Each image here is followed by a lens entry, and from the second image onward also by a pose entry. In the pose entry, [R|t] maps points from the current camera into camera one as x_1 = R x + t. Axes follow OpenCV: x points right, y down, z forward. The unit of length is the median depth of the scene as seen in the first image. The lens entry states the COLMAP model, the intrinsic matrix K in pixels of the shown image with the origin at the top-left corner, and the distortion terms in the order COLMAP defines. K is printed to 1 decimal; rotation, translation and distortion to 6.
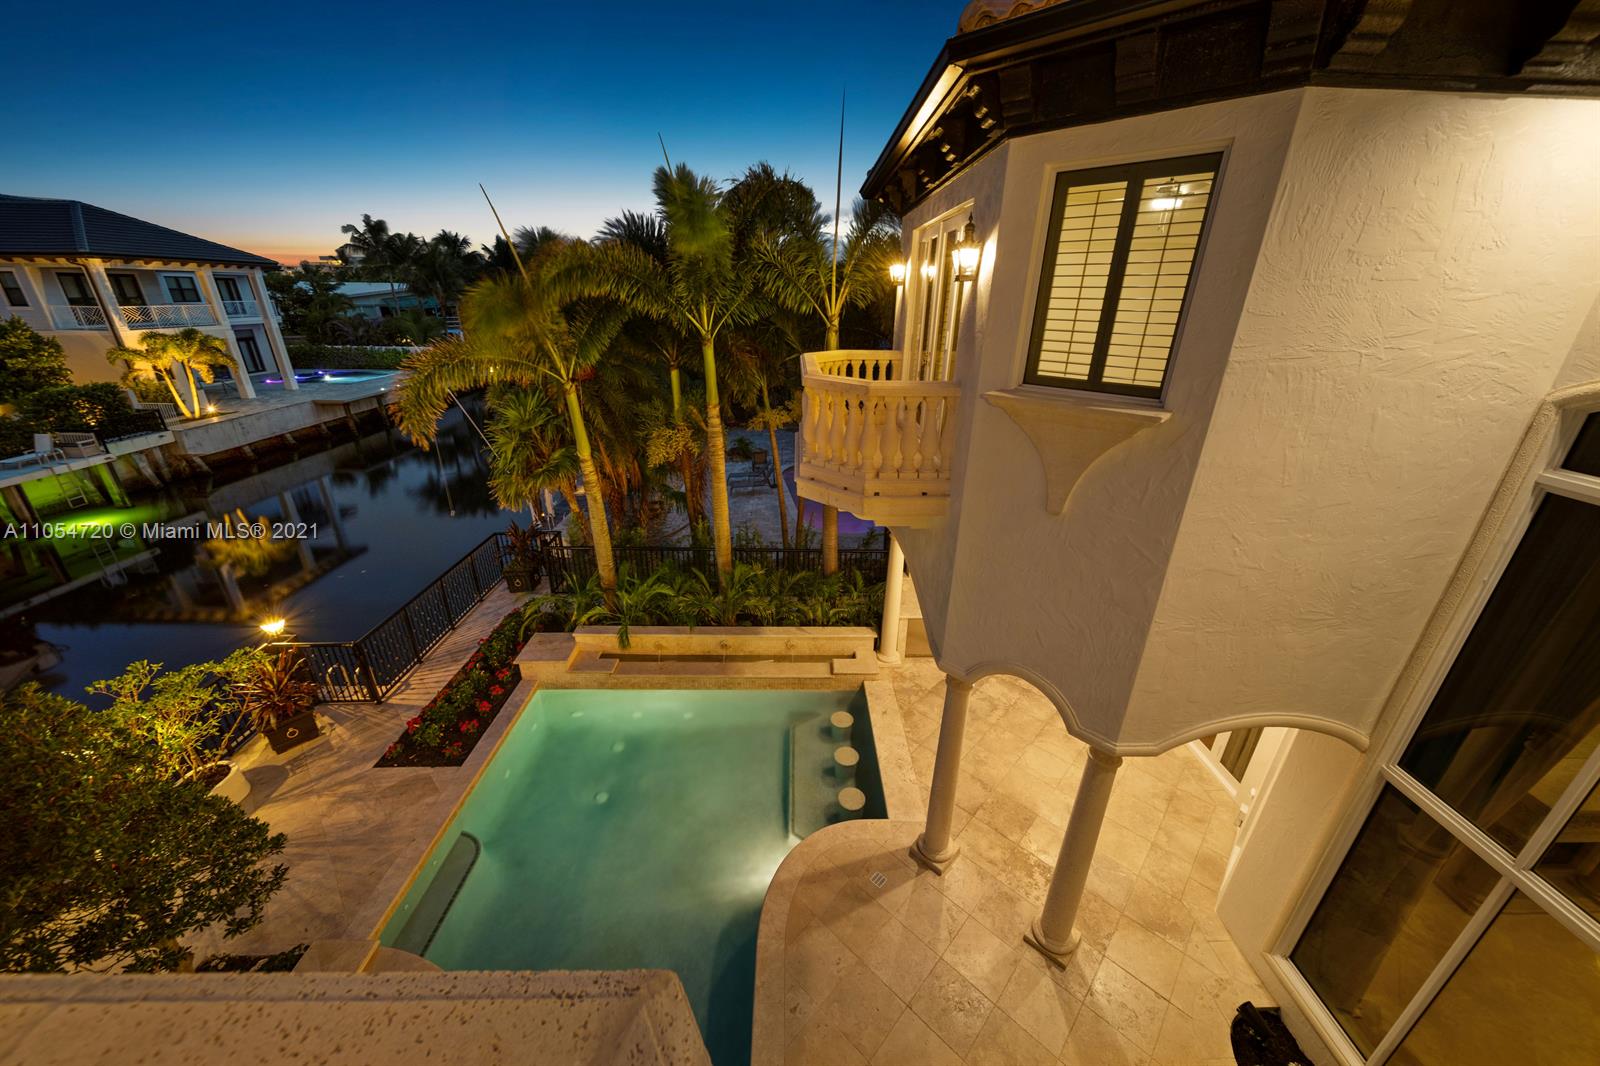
lens RADIAL K [[560.2, 0, 802.9], [0, 560.2, 524.8], [0, 0, 1]] dist [-0.001491, -0.000272]
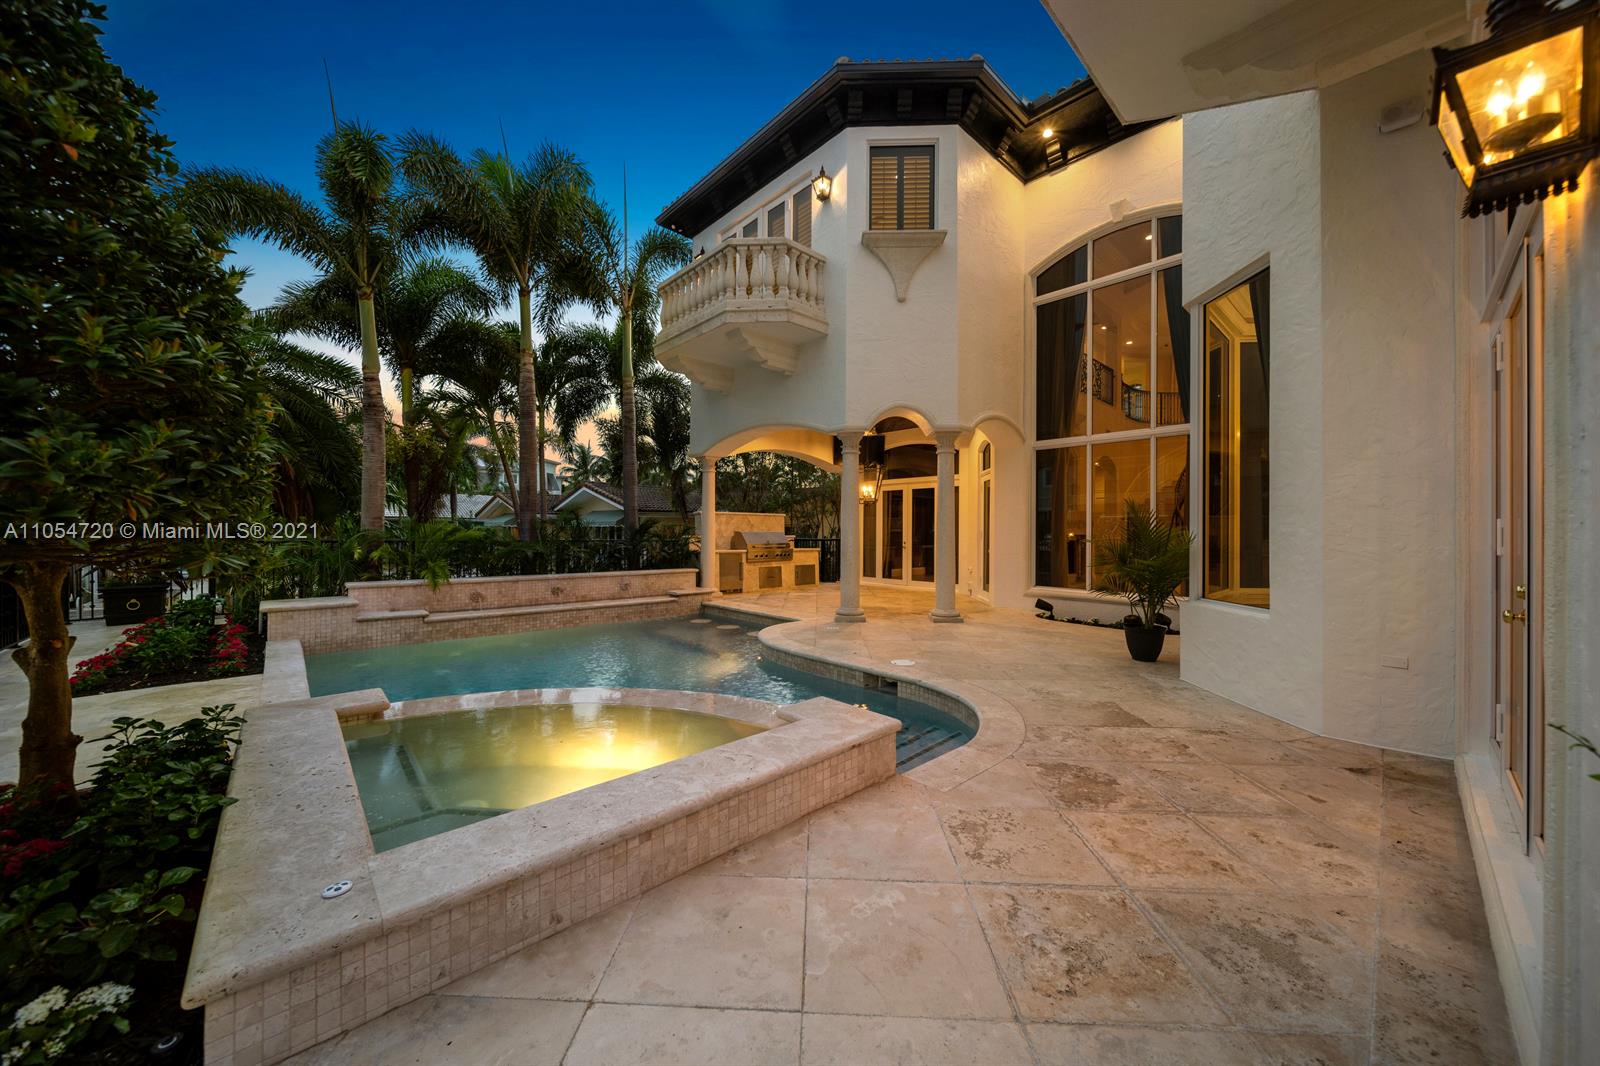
lens RADIAL K [[563.1, 0, 802.0], [0, 563.1, 529.9], [0, 0, 1]] dist [-0.001447, -0.000265]
pose [[0.737714, -0.003972, 0.675102, -0.510989], [0.260297, 0.924340, -0.278999, 0.541609], [-0.622916, 0.381549, 0.682932, 0.106313]]
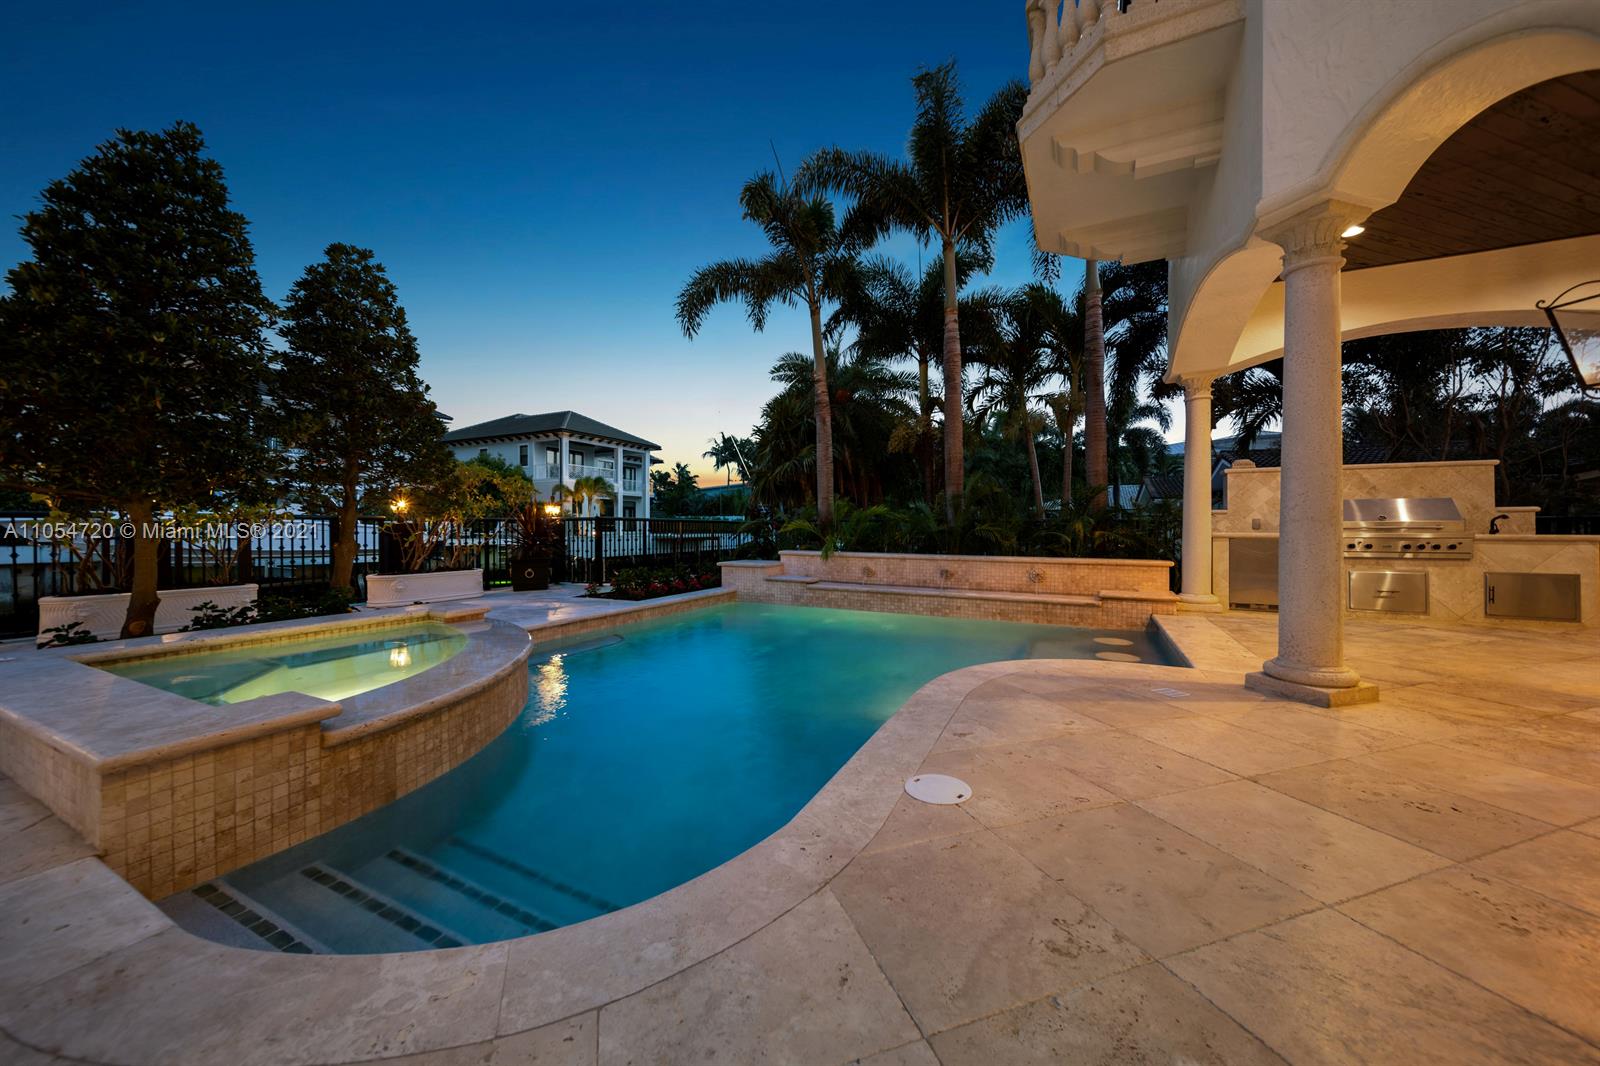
lens RADIAL K [[565.9, 0, 800.0], [0, 565.9, 533.0], [0, 0, 1]] dist [-0.000112, -0.000134]
pose [[0.888069, -0.002651, -0.459702, 0.051878], [-0.169403, 0.927725, -0.332609, 0.519783], [0.427359, 0.373255, 0.823435, 0.263539]]
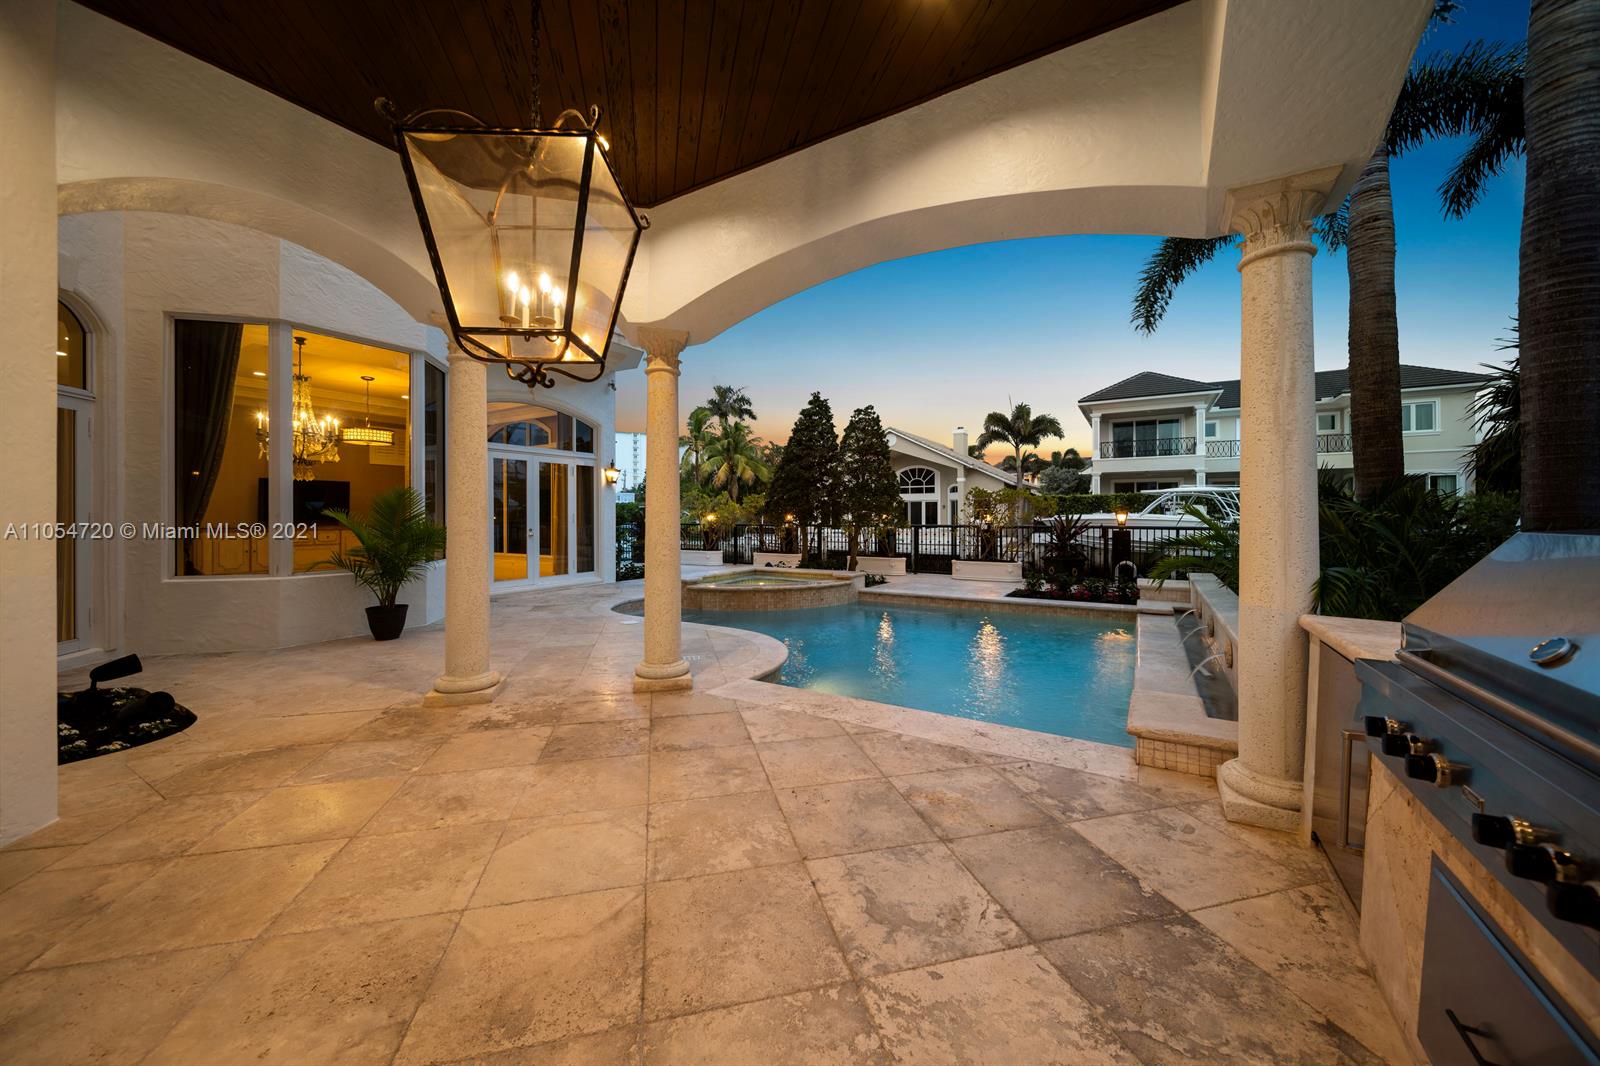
lens RADIAL K [[569.5, 0, 800.3], [0, 569.5, 516.5], [0, 0, 1]] dist [-0.001240, -0.000316]
pose [[-0.527815, -0.005719, -0.849340, 0.545396], [-0.326745, 0.924389, 0.196829, 0.158640], [0.783995, 0.381407, -0.489776, 1.040495]]
